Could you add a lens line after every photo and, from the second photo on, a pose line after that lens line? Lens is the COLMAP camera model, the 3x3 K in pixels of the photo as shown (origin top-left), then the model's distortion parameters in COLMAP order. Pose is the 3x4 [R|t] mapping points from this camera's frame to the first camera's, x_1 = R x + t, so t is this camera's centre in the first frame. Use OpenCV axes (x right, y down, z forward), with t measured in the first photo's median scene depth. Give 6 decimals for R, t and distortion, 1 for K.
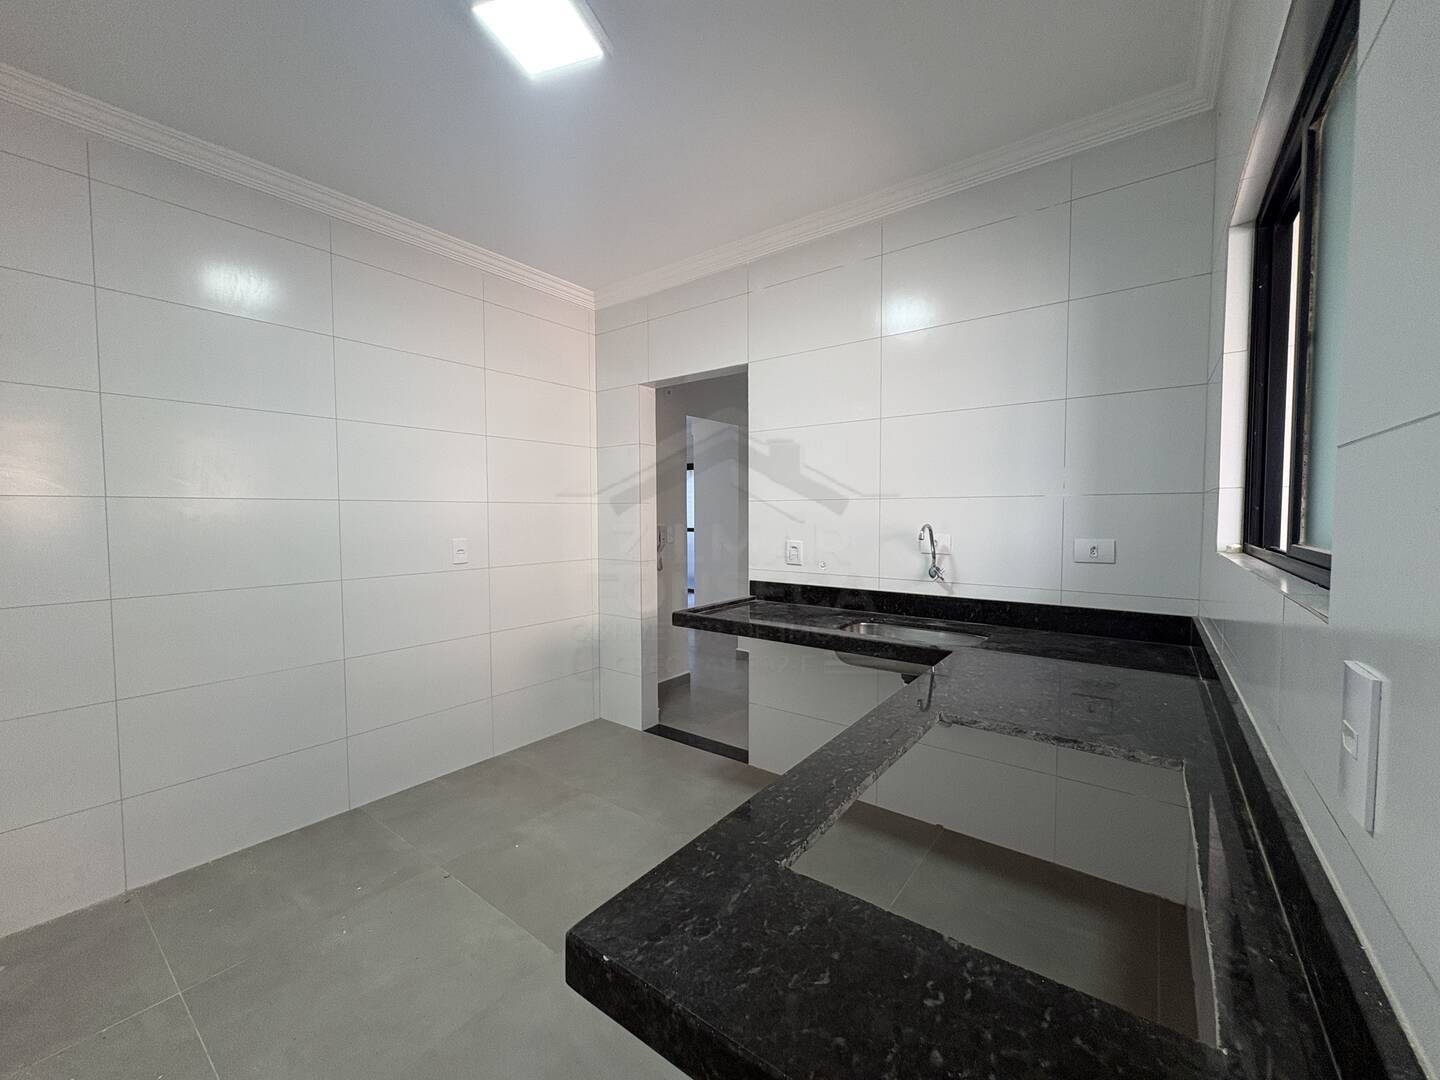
lens RADIAL K [[576.9, 0, 718.1], [0, 576.9, 542.0], [0, 0, 1]] dist [0.002507, -0.000341]
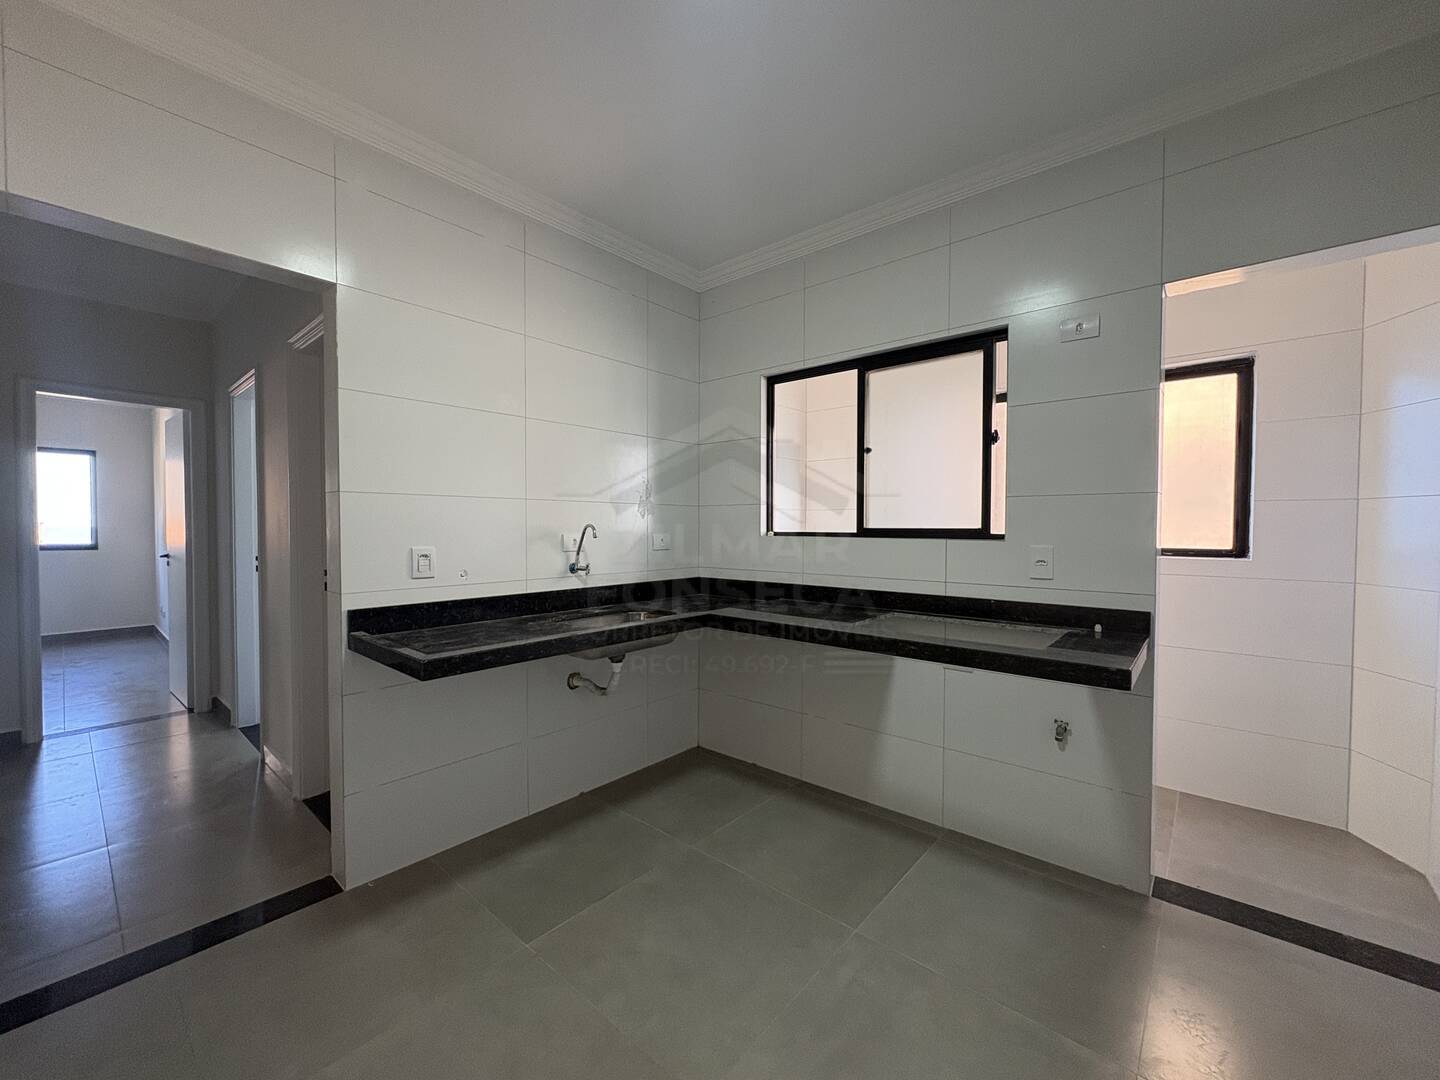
lens RADIAL K [[576.9, 0, 710.1], [0, 576.9, 536.9], [0, 0, 1]] dist [0.002507, -0.000341]
pose [[0.071302, -0.012815, 0.997372, -0.697386], [0.048698, 0.998770, 0.009352, -0.005264], [-0.996265, 0.047904, 0.071838, 0.637747]]
